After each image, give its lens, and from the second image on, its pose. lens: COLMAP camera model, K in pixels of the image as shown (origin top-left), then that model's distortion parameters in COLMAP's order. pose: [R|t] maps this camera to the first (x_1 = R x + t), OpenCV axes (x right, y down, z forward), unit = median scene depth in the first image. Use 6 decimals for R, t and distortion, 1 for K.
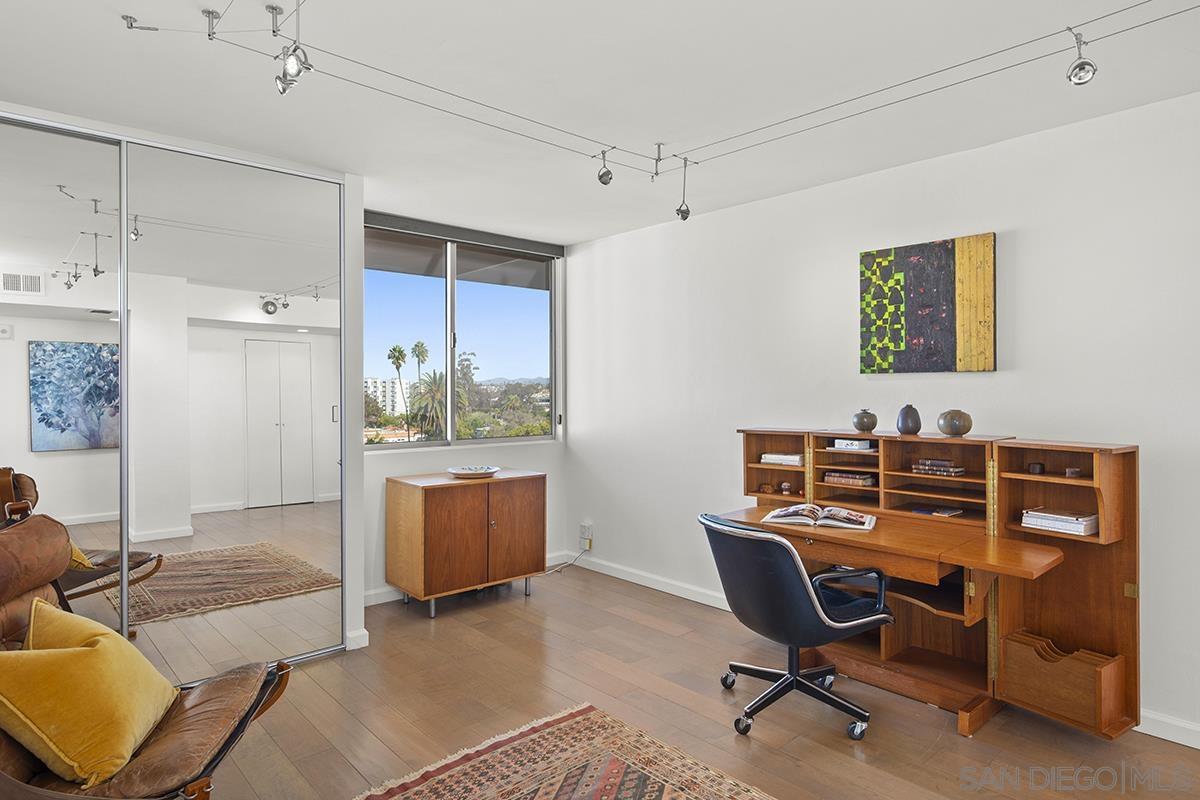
lens RADIAL K [[674.7, 0, 603.1], [0, 674.7, 391.7], [0, 0, 1]] dist [-0.000782, 0.000057]
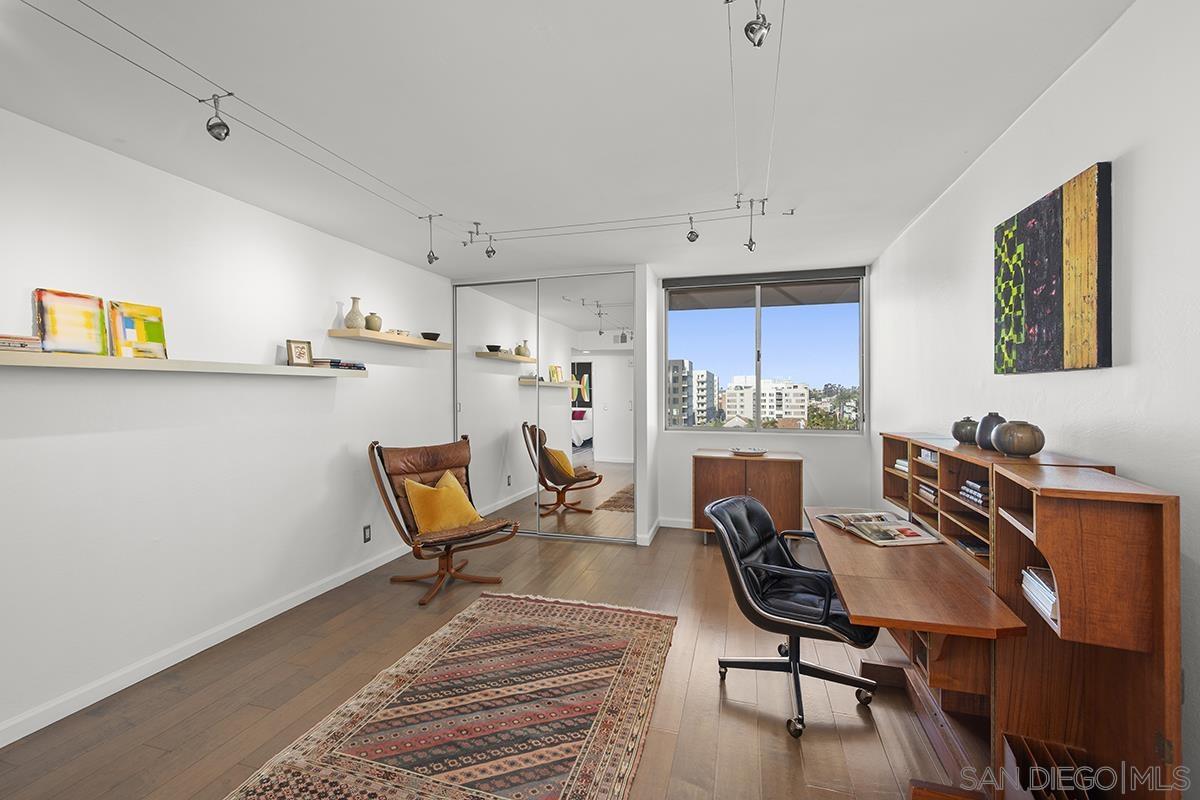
lens RADIAL K [[498.8, 0, 605.4], [0, 498.8, 396.3], [0, 0, 1]] dist [-0.003453, -0.000262]
pose [[0.525830, 0.010906, -0.850520, 0.672499], [-0.002025, 0.999931, 0.011569, -0.005777], [0.850587, -0.004361, 0.525816, 0.282859]]
